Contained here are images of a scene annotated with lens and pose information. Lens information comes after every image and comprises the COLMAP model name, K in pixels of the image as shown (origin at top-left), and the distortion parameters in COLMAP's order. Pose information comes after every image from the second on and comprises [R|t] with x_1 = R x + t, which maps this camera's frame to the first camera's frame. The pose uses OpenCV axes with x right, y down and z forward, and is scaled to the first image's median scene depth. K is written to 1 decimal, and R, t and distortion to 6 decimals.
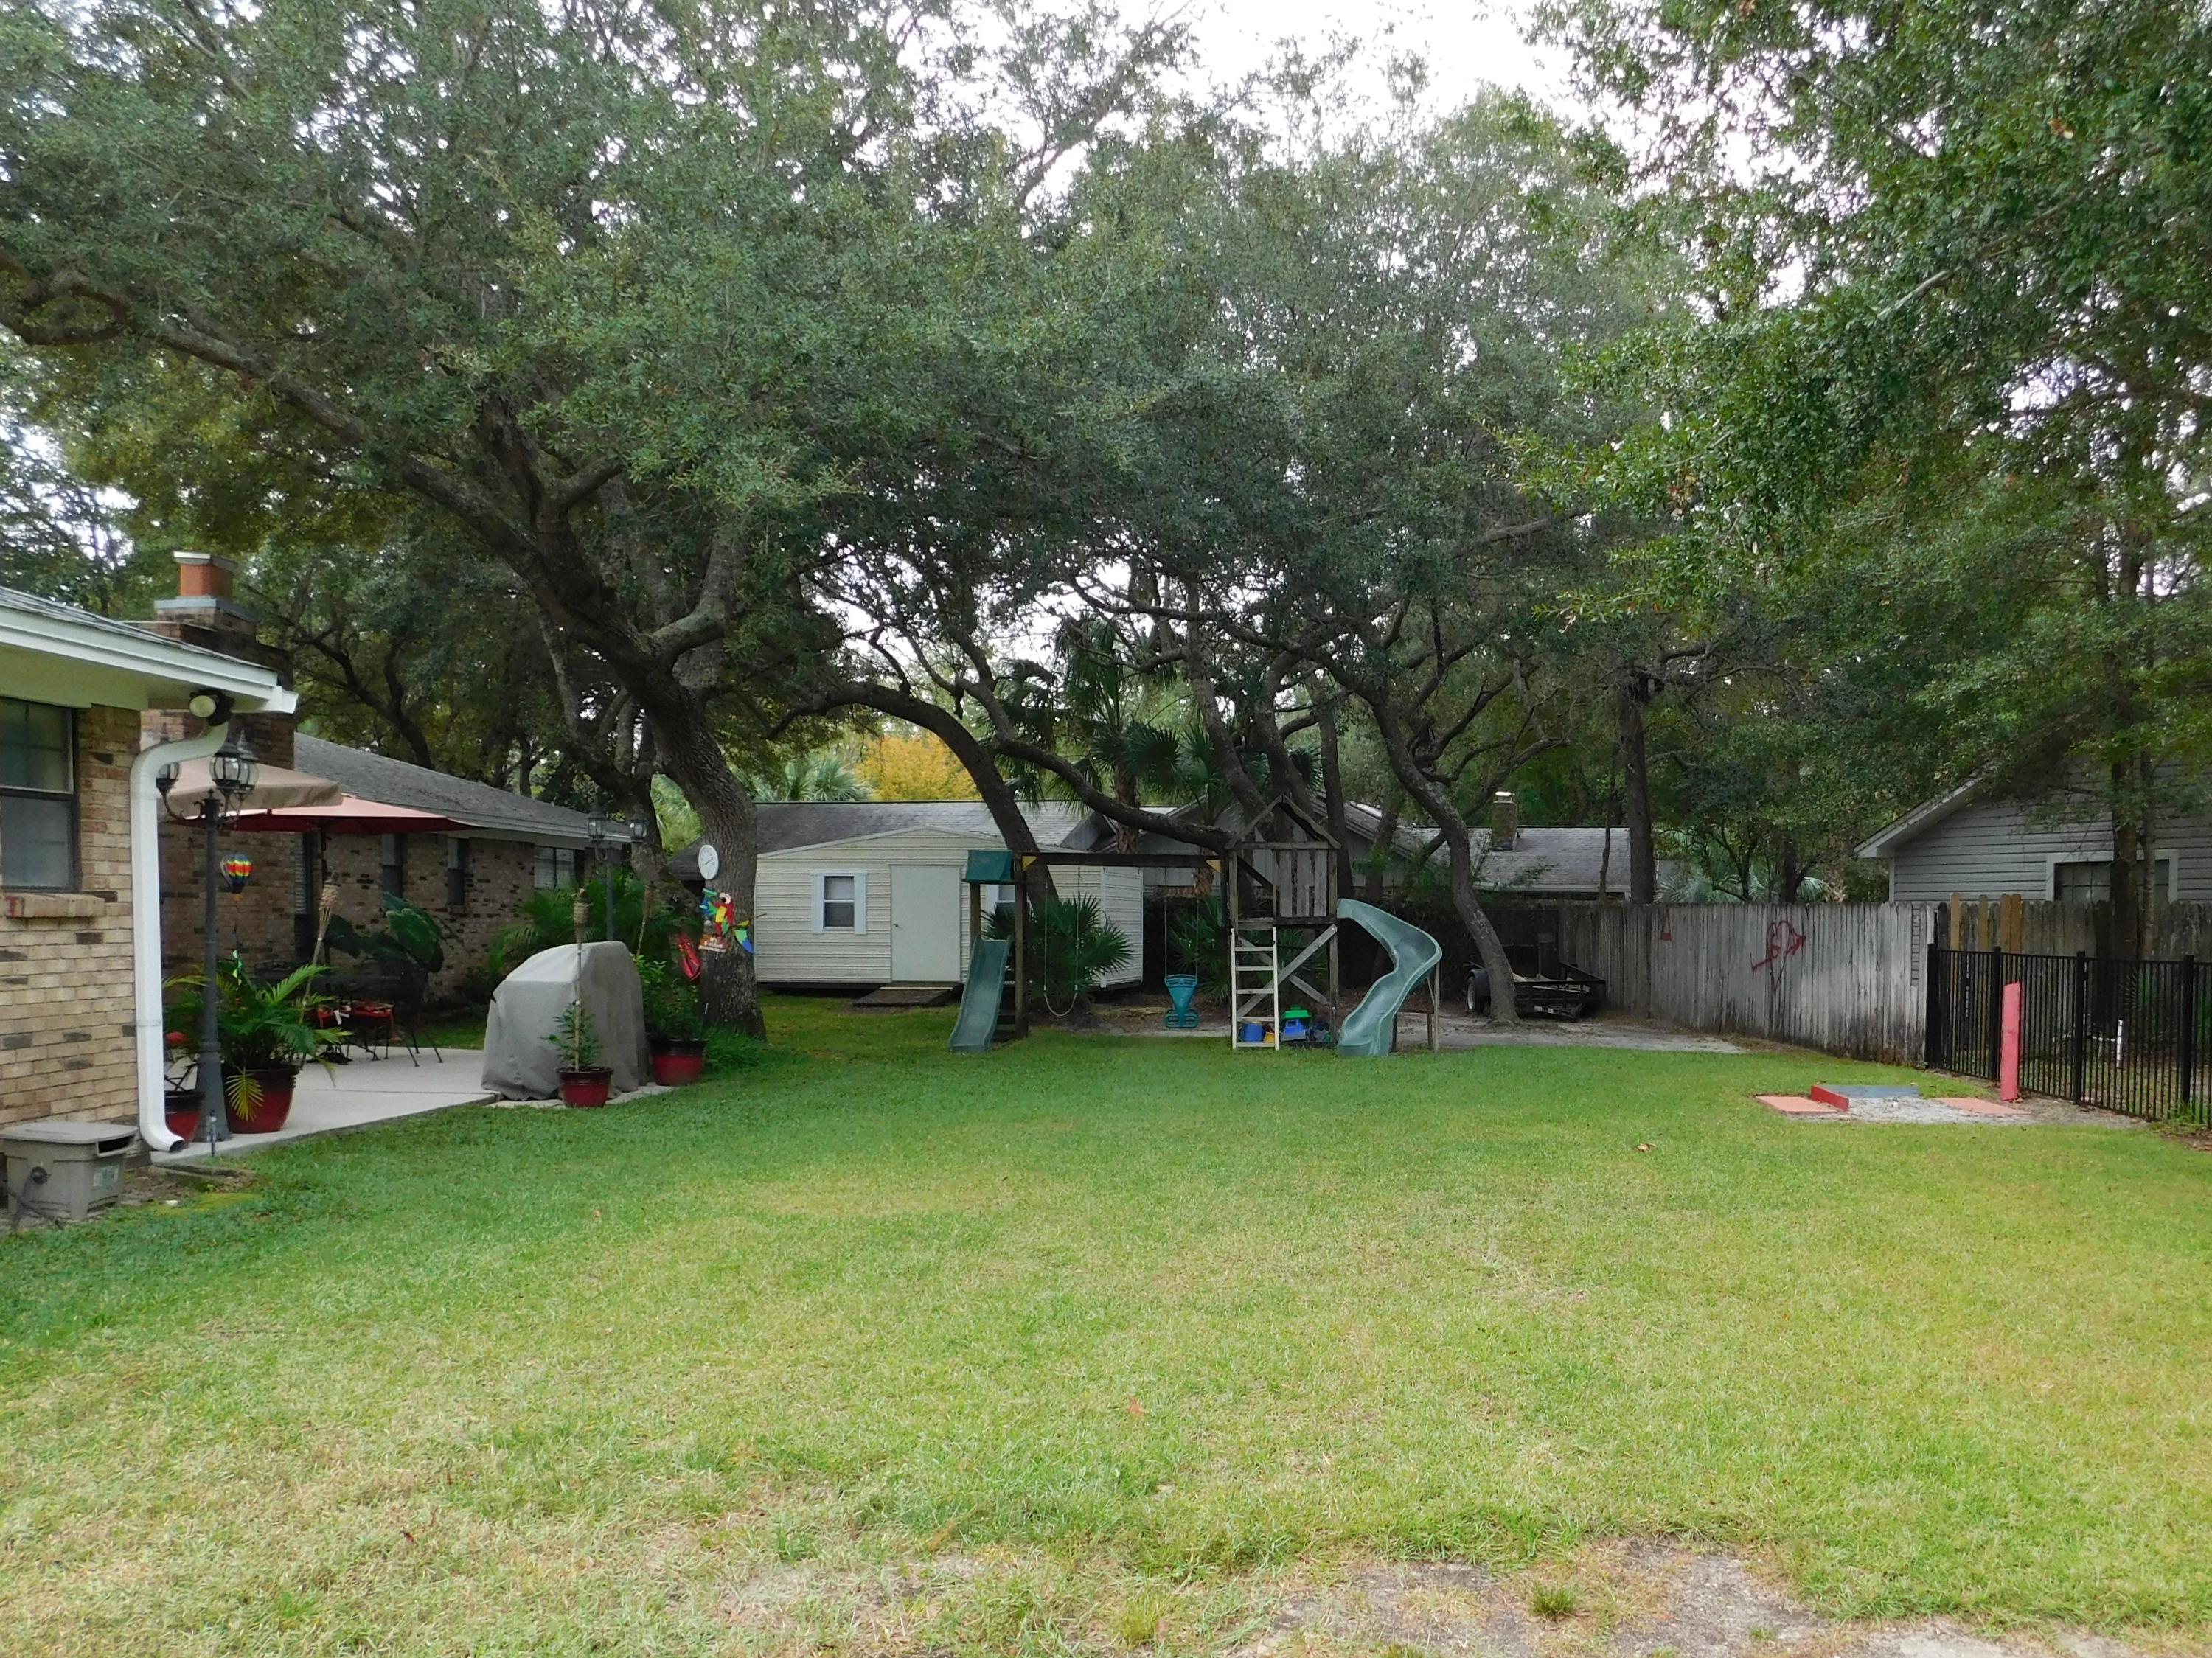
lens RADIAL K [[1501.5, 0, 1152.2], [0, 1501.5, 868.0], [0, 0, 1]] dist [-0.055889, 0.054759]
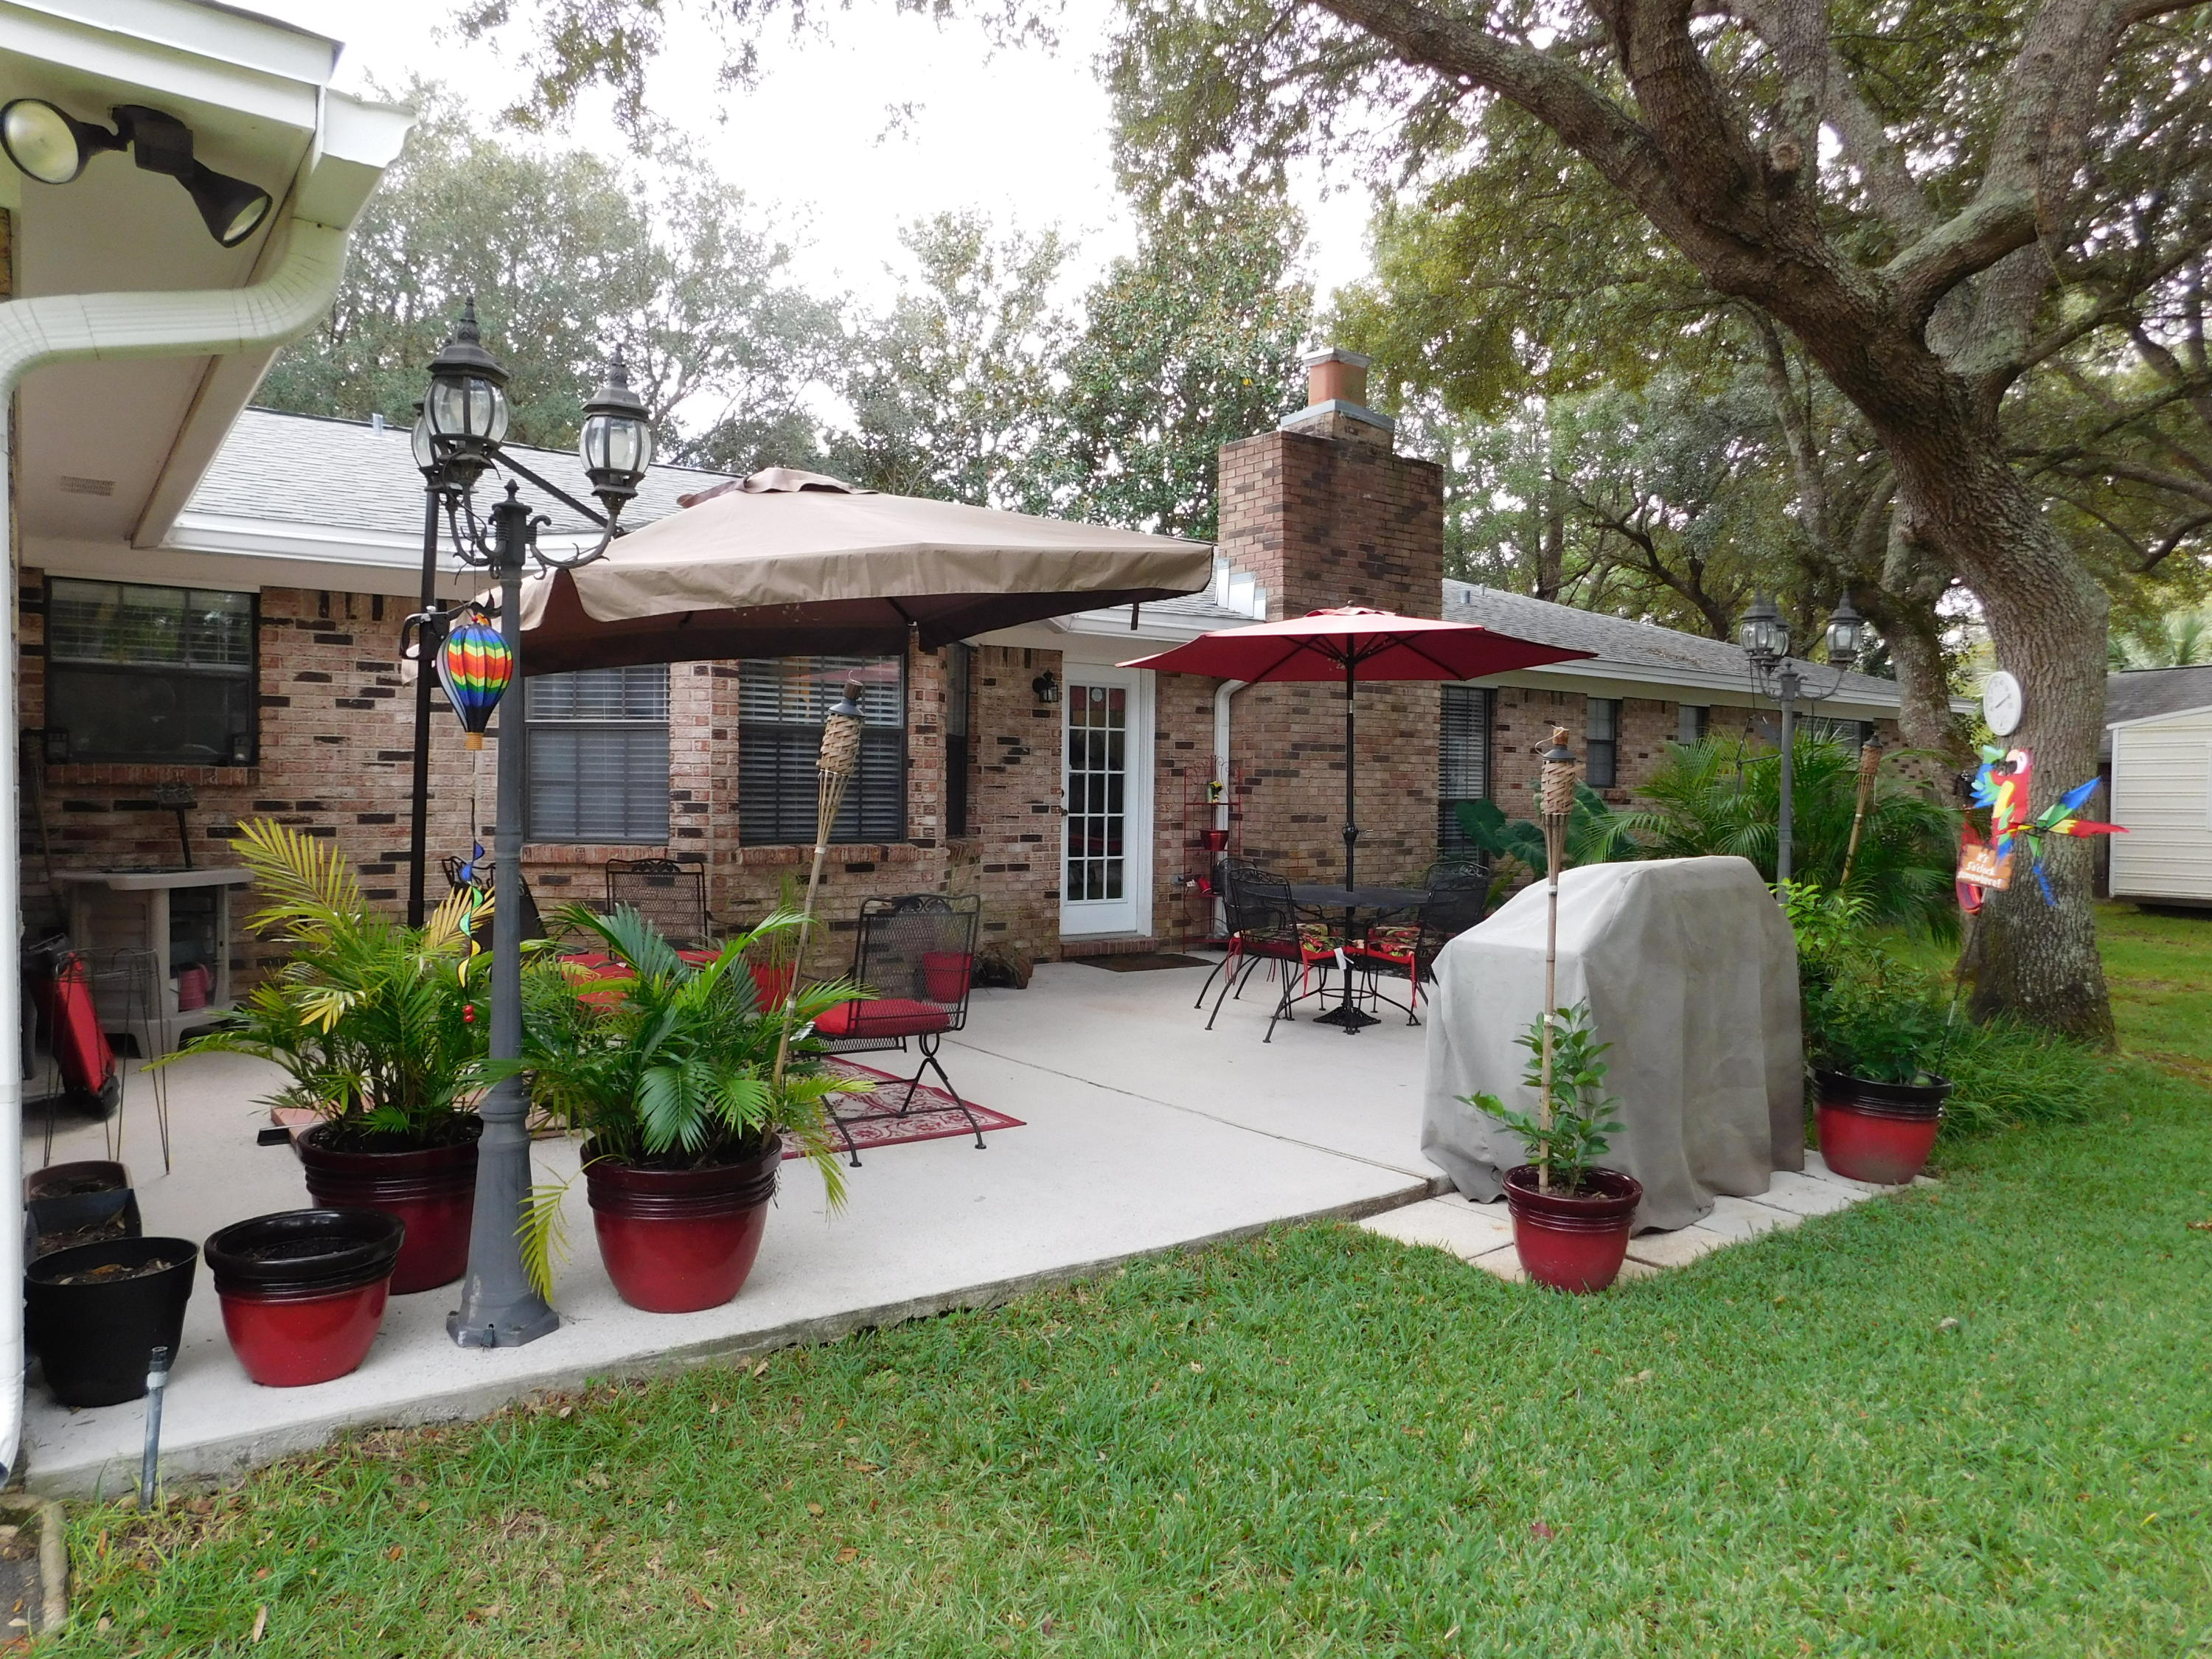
lens RADIAL K [[1501.6, 0, 1152.2], [0, 1501.6, 868.5], [0, 0, 1]] dist [-0.055889, 0.054759]
pose [[0.668013, 0.038428, -0.743156, -0.104632], [0.017582, 0.997572, 0.067388, 0.014389], [0.743941, -0.058082, 0.665716, 0.423080]]
